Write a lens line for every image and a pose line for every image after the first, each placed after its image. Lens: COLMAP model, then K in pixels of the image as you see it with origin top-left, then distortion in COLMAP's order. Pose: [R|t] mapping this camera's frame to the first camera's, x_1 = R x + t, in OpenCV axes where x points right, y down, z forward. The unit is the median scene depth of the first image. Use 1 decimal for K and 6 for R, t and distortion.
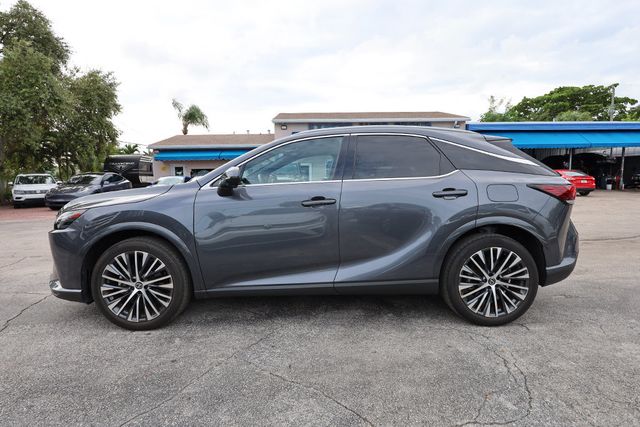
lens RADIAL K [[350.5, 0, 337.6], [0, 350.5, 219.1], [0, 0, 1]] dist [0.004843, -0.001125]
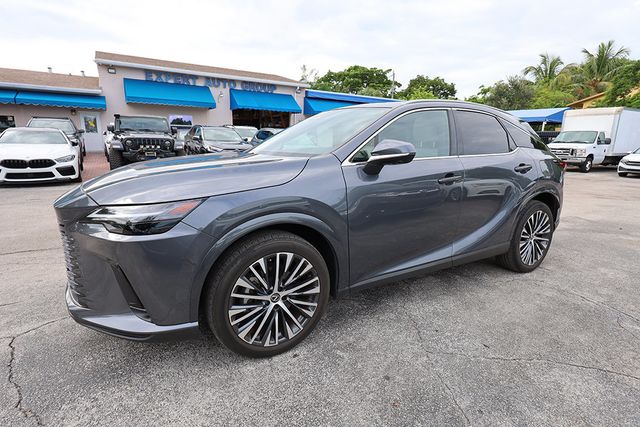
lens RADIAL K [[326.3, 0, 320.7], [0, 326.3, 210.4], [0, 0, 1]] dist [0.004428, 0.000037]
pose [[0.867047, -0.073556, 0.492766, -0.809381], [0.020324, 0.993440, 0.112532, -0.069433], [-0.497811, -0.087555, 0.862855, 0.374030]]
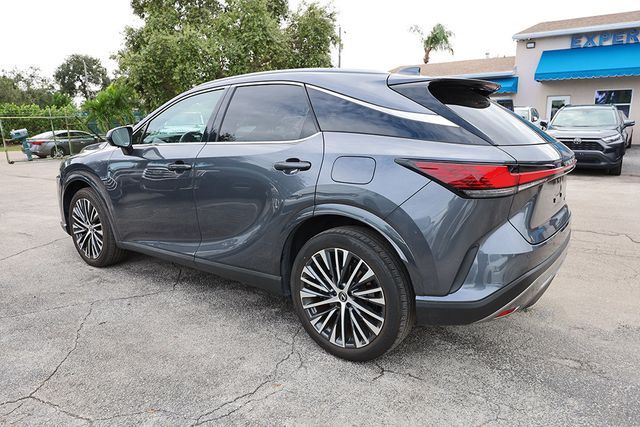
lens RADIAL K [[458.1, 0, 325.2], [0, 458.1, 214.3], [0, 0, 1]] dist [0.019137, -0.006755]
pose [[0.787610, 0.128380, -0.602652, 0.950745], [-0.072933, 0.990602, 0.115707, -0.086923], [0.611843, -0.047179, 0.789571, 0.276827]]
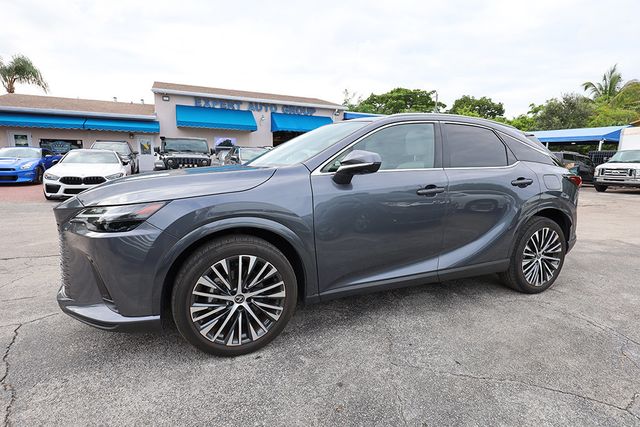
lens RADIAL K [[326.3, 0, 325.0], [0, 326.3, 212.8], [0, 0, 1]] dist [0.004428, 0.000037]
pose [[0.920787, -0.030346, 0.388883, -0.667040], [0.010138, 0.998494, 0.053912, -0.037558], [-0.389933, -0.045699, 0.919708, 0.271302]]
